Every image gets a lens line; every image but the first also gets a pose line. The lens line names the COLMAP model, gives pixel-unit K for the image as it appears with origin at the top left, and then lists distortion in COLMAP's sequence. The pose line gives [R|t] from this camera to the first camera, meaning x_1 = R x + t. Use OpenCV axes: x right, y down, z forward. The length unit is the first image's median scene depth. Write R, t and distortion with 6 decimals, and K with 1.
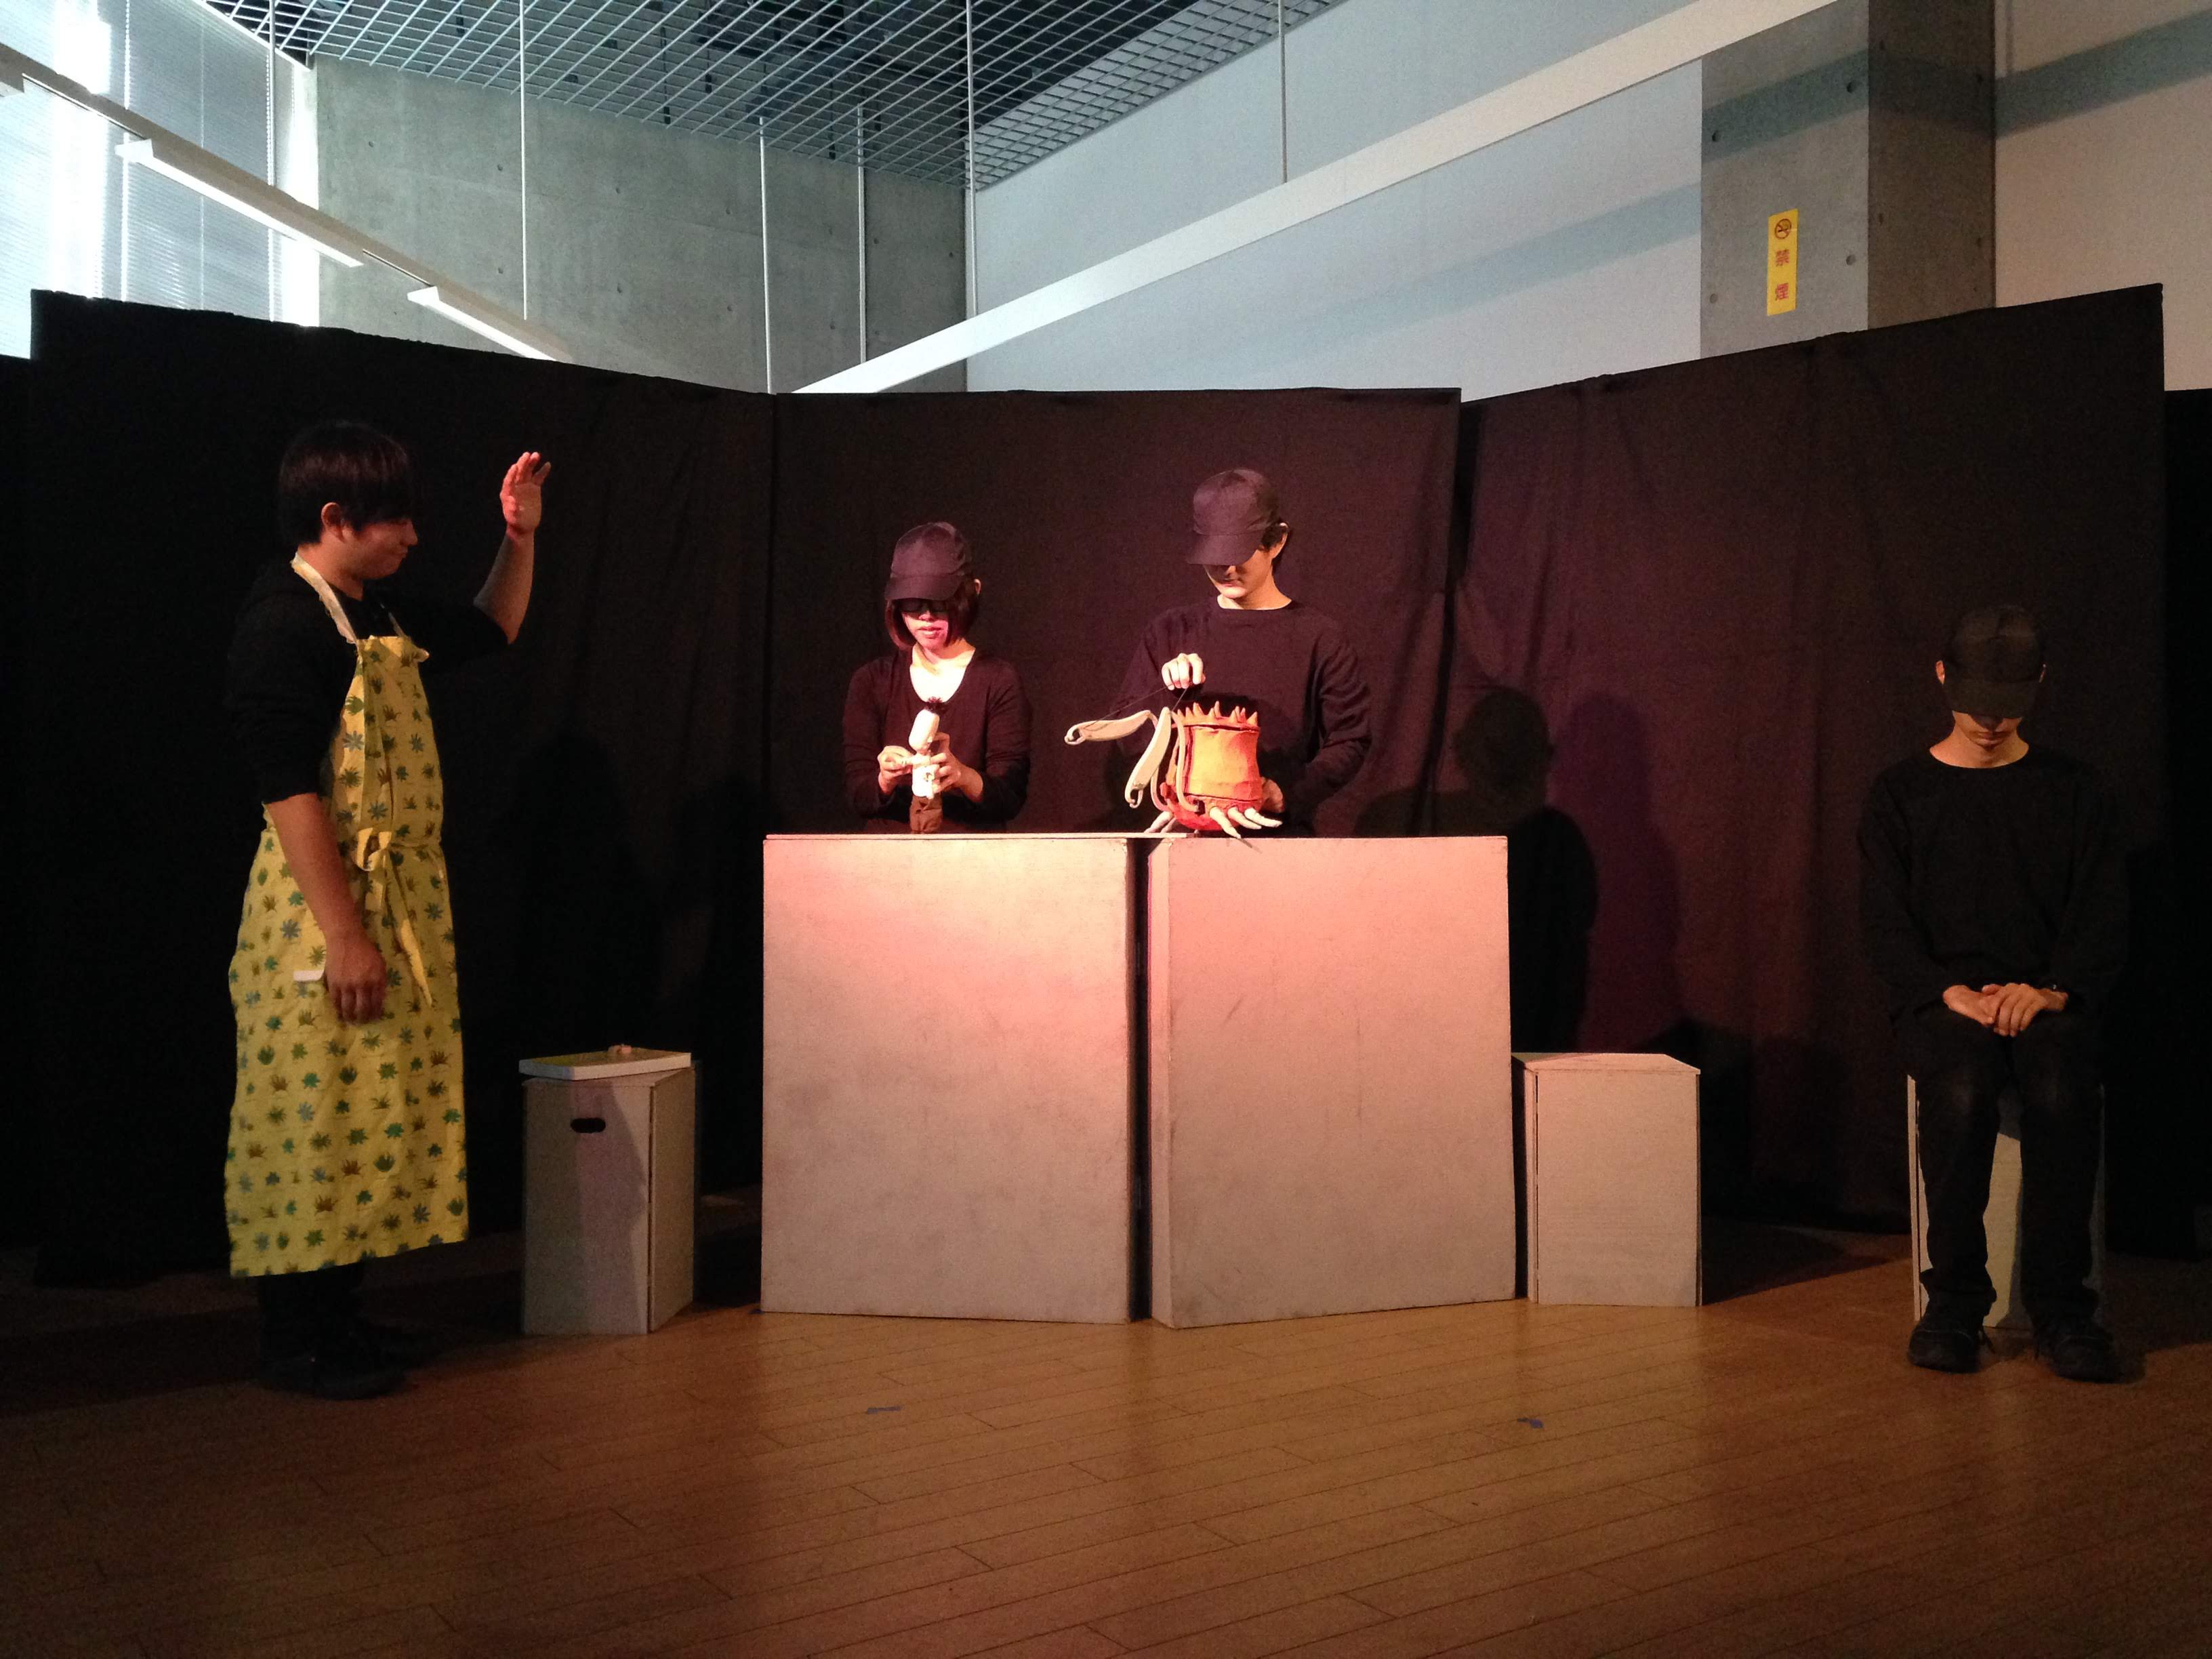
lens RADIAL K [[2056.2, 0, 1092.7], [0, 2056.2, 827.2], [0, 0, 1]] dist [0.195150, -0.270322]
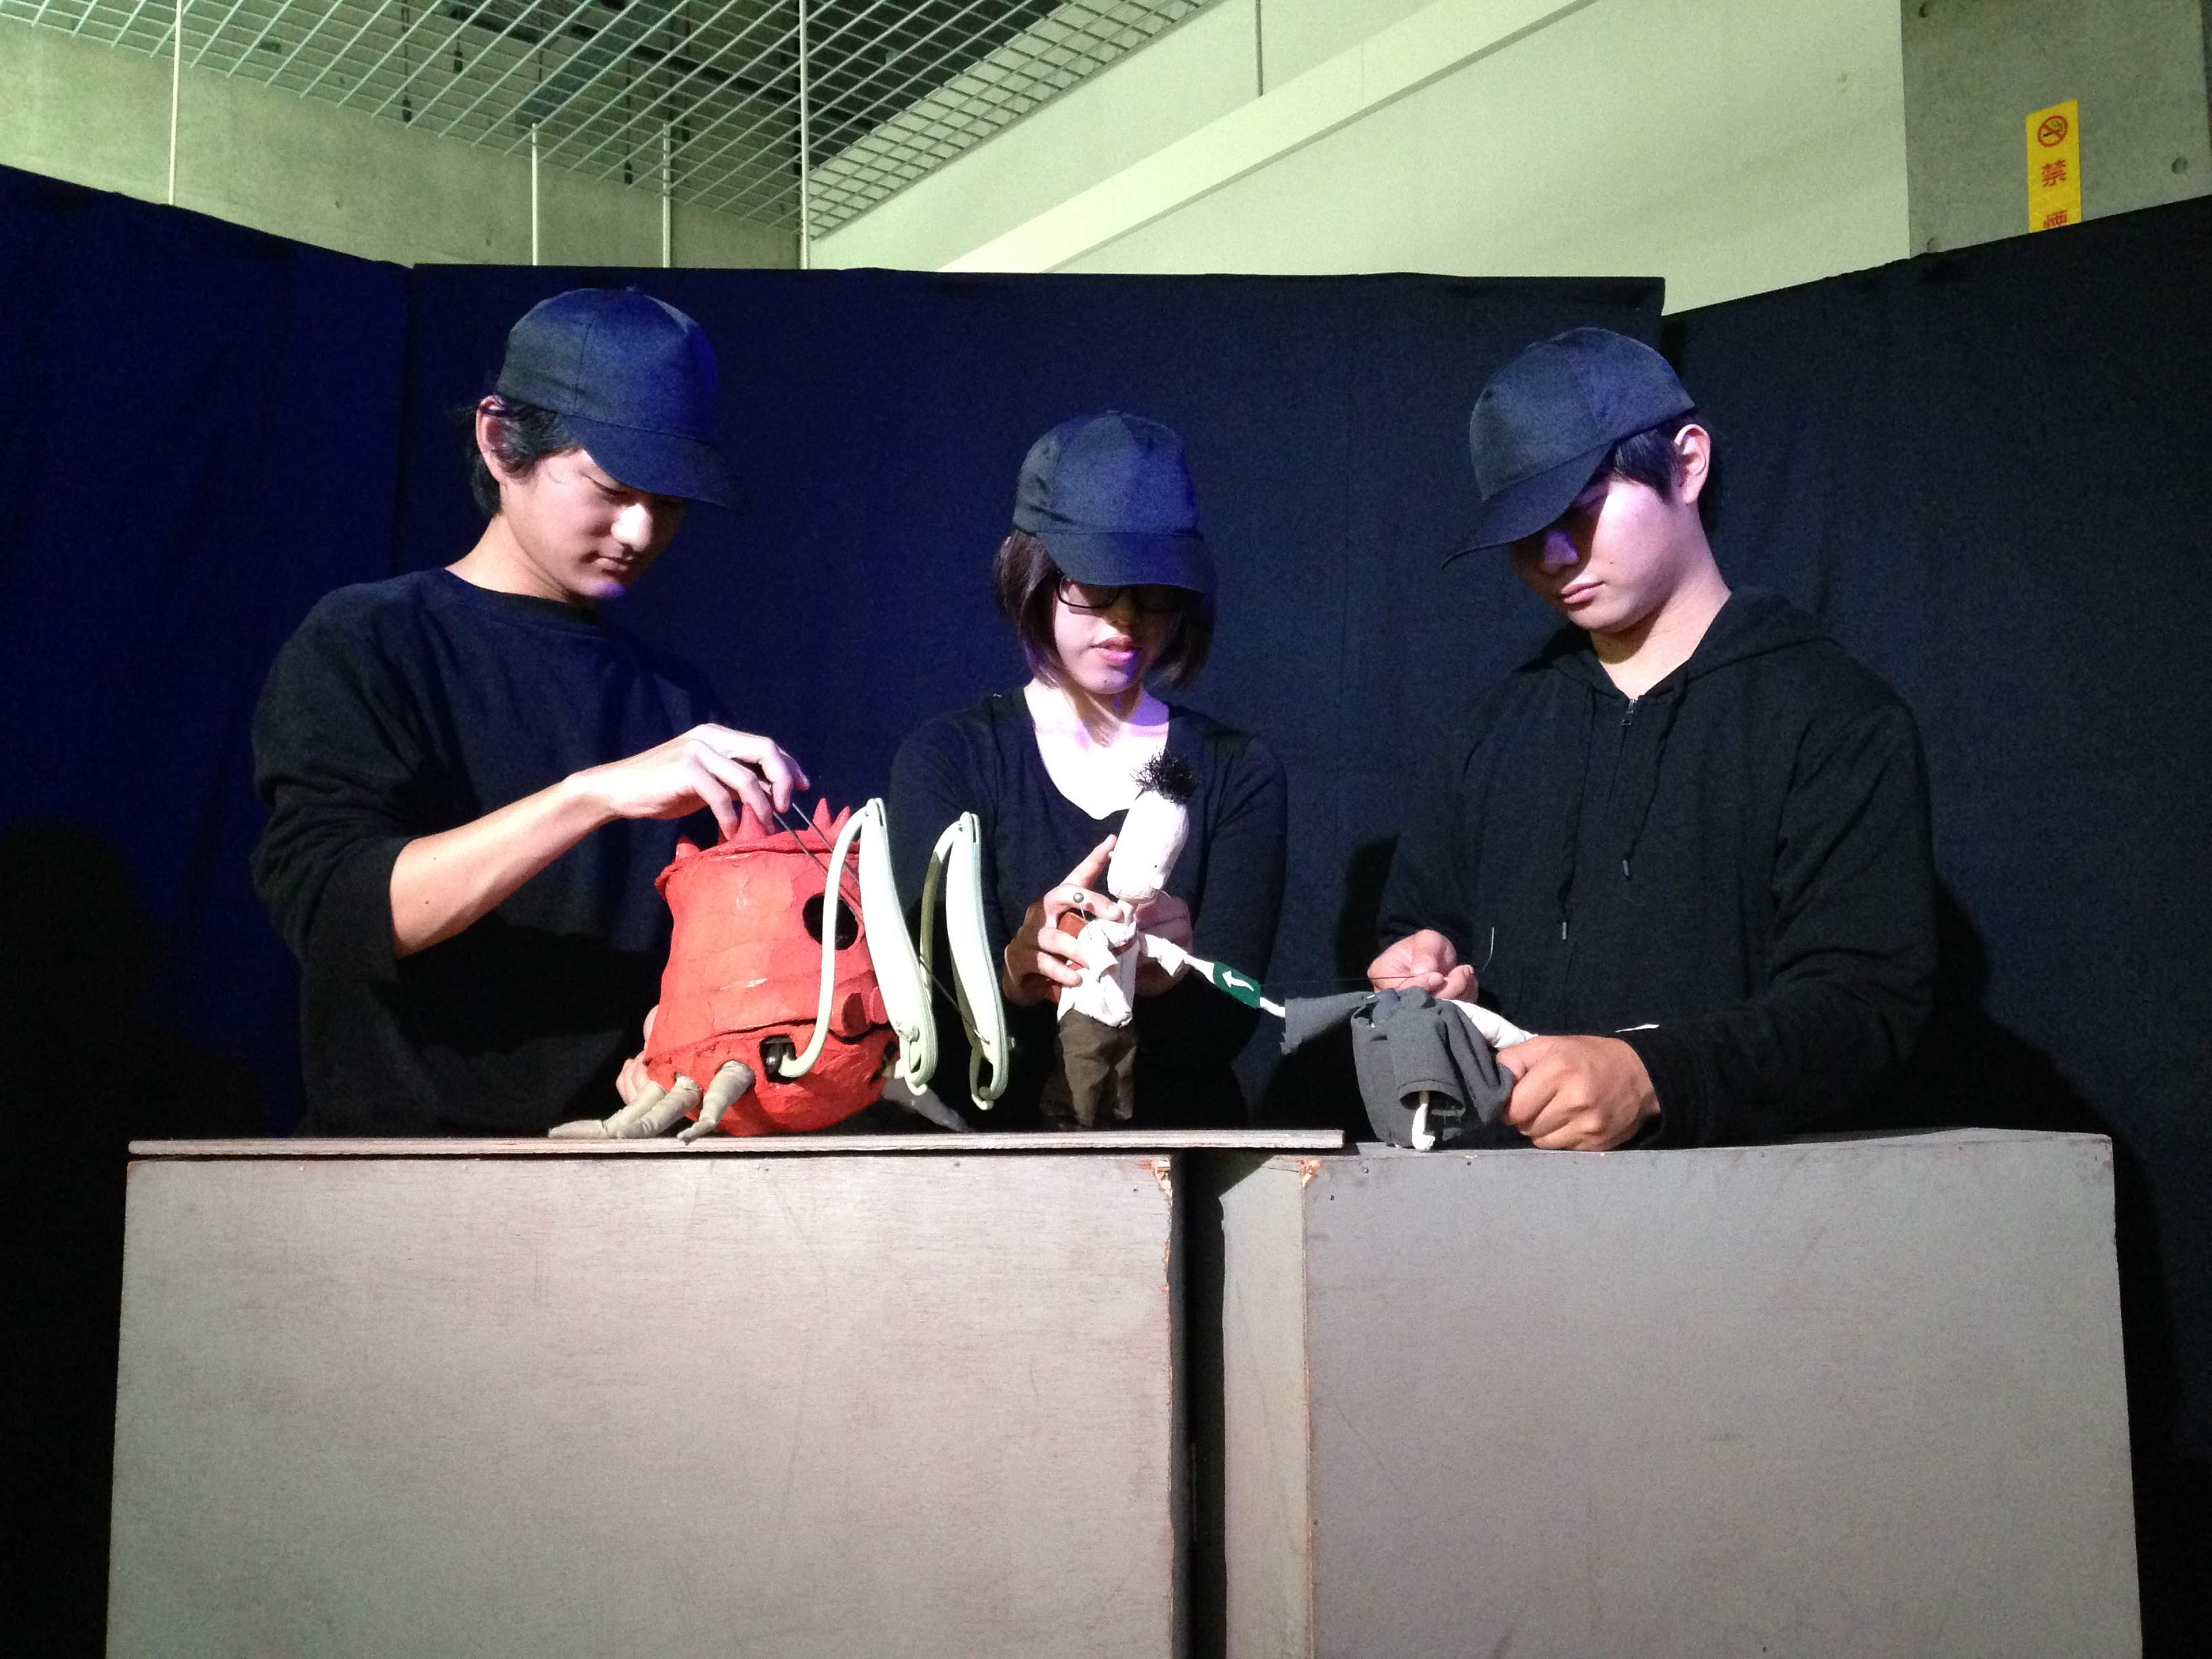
lens RADIAL K [[2056.2, 0, 1092.7], [0, 2056.2, 827.2], [0, 0, 1]] dist [0.195150, -0.270322]
pose [[0.997120, 0.007070, 0.075511, -0.009881], [-0.000135, 0.995809, -0.091455, -0.007463], [-0.075841, 0.091181, 0.992942, 0.269109]]
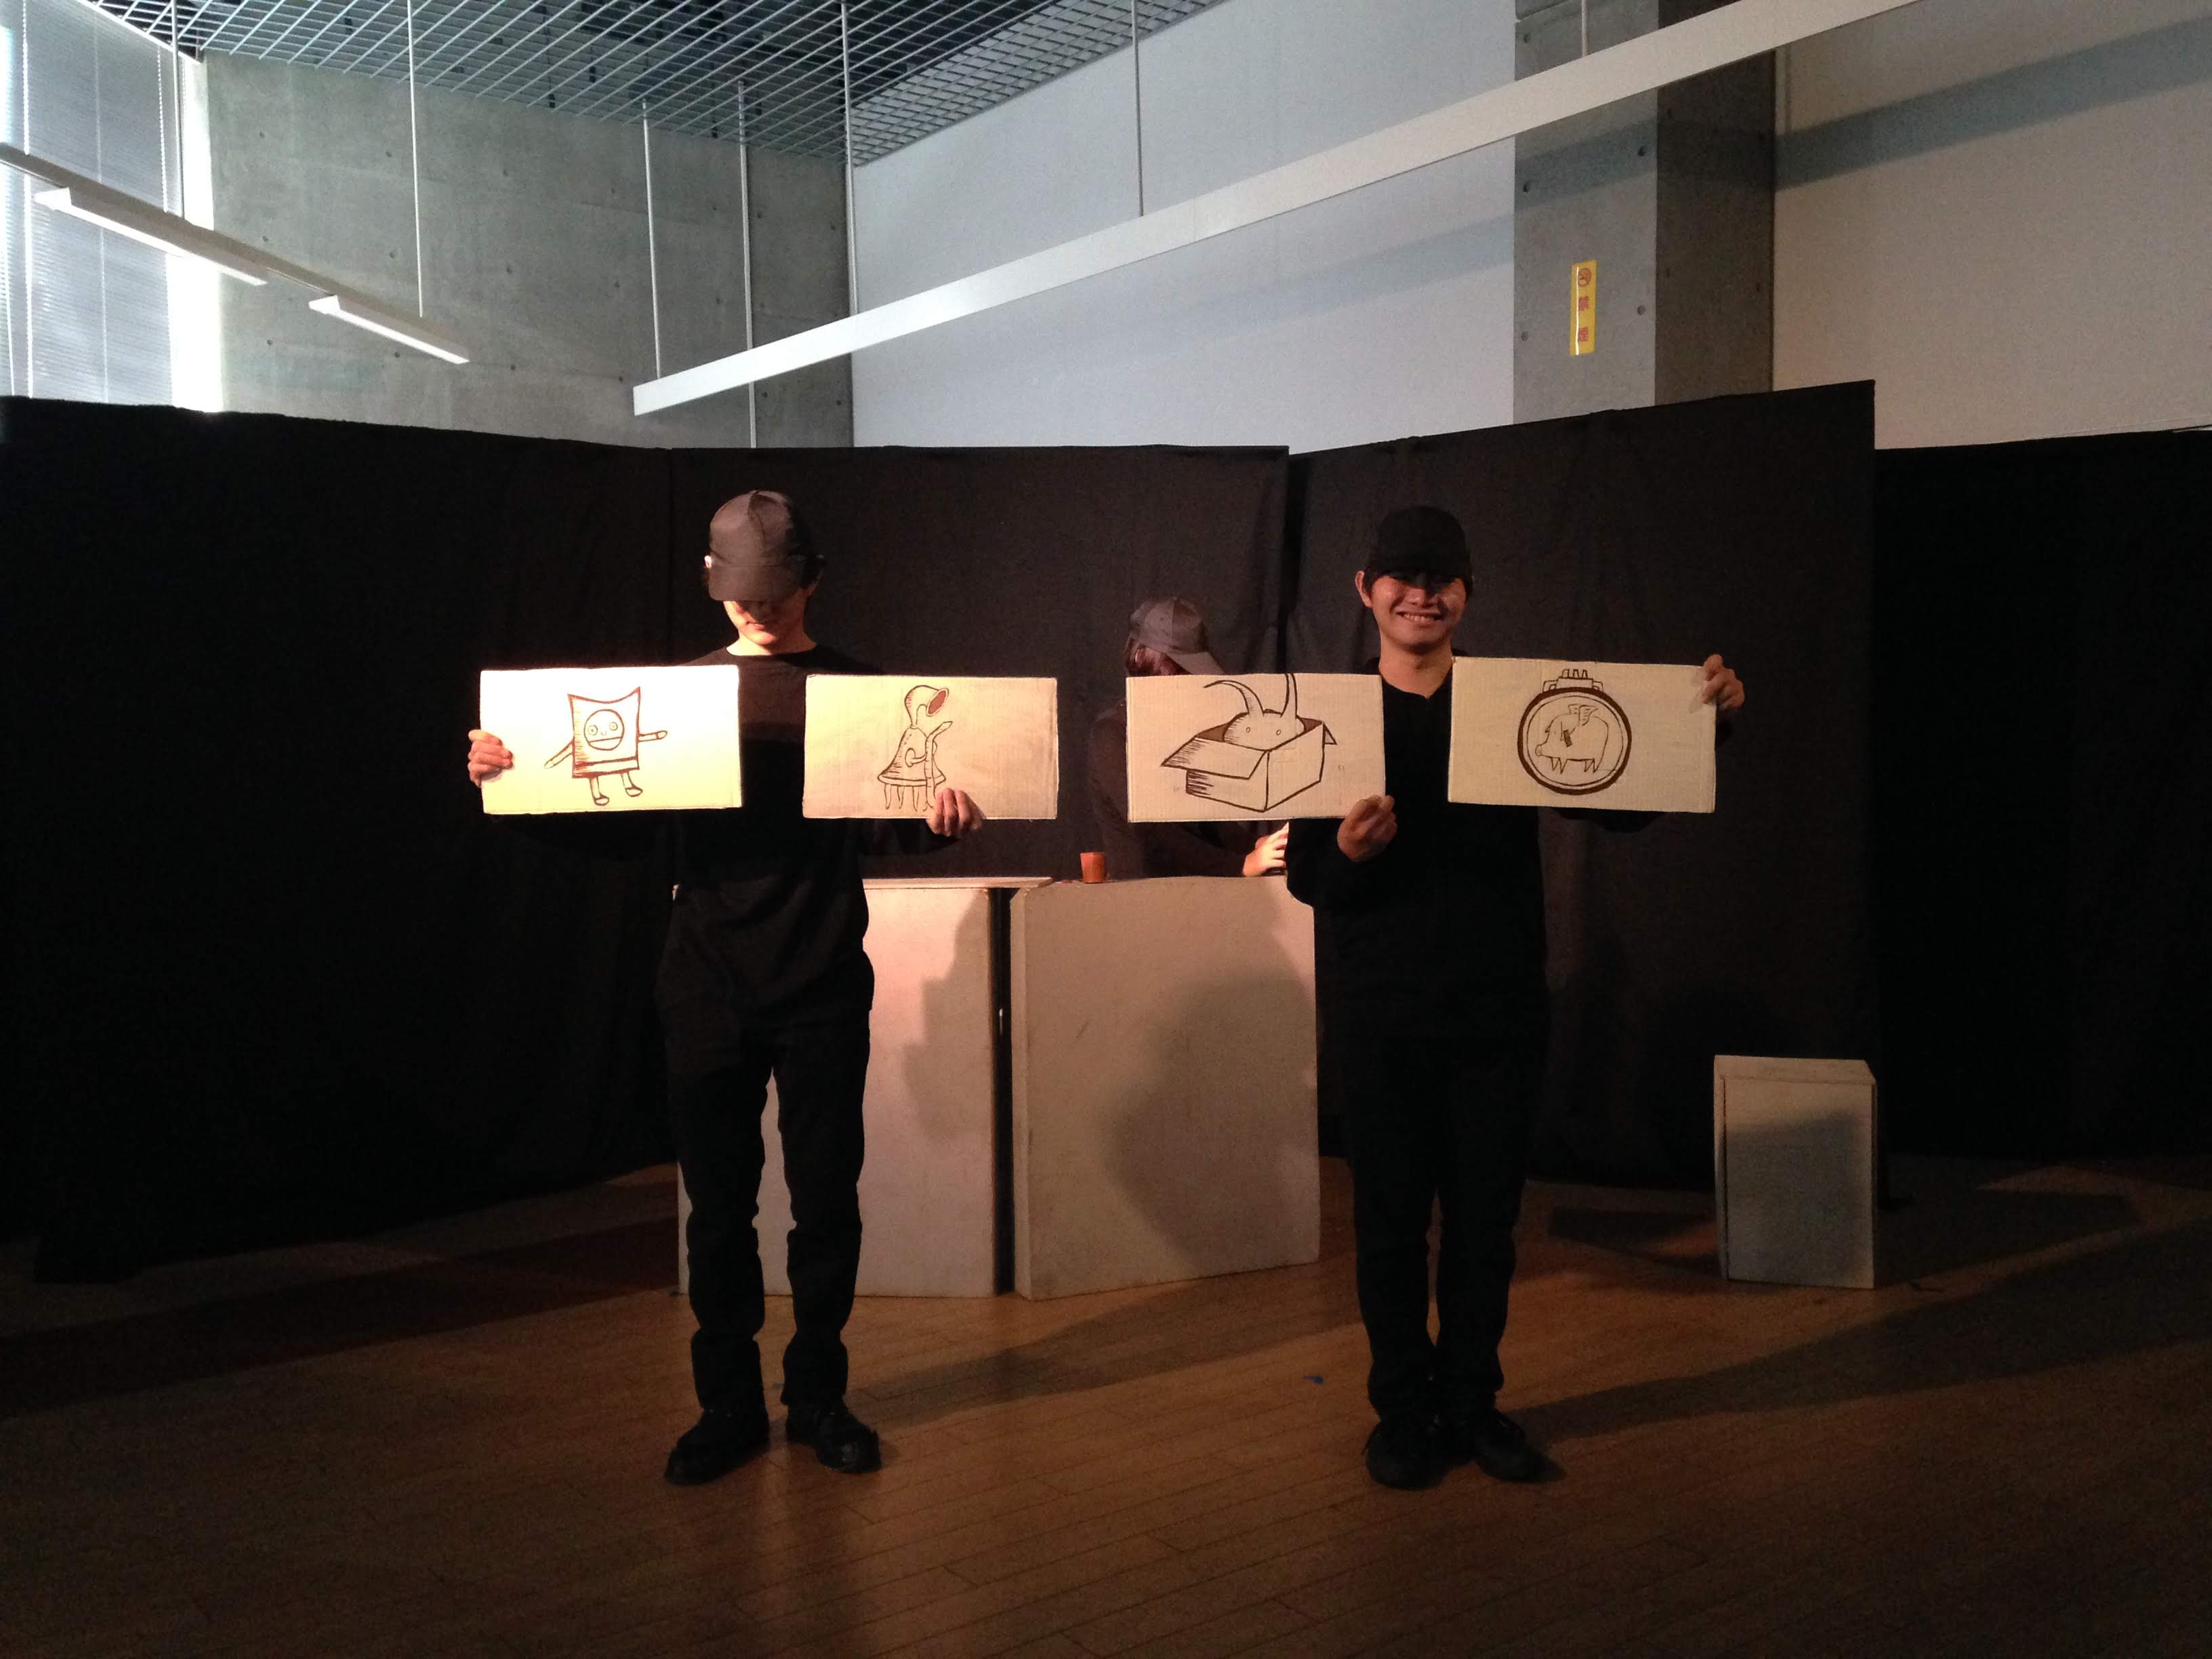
lens RADIAL K [[2056.2, 0, 1092.7], [0, 2056.2, 827.2], [0, 0, 1]] dist [0.195150, -0.270322]
pose [[0.998726, -0.013102, 0.048723, 0.007914], [0.010646, 0.998676, 0.050335, -0.036256], [-0.049318, -0.049752, 0.997543, -0.068927]]
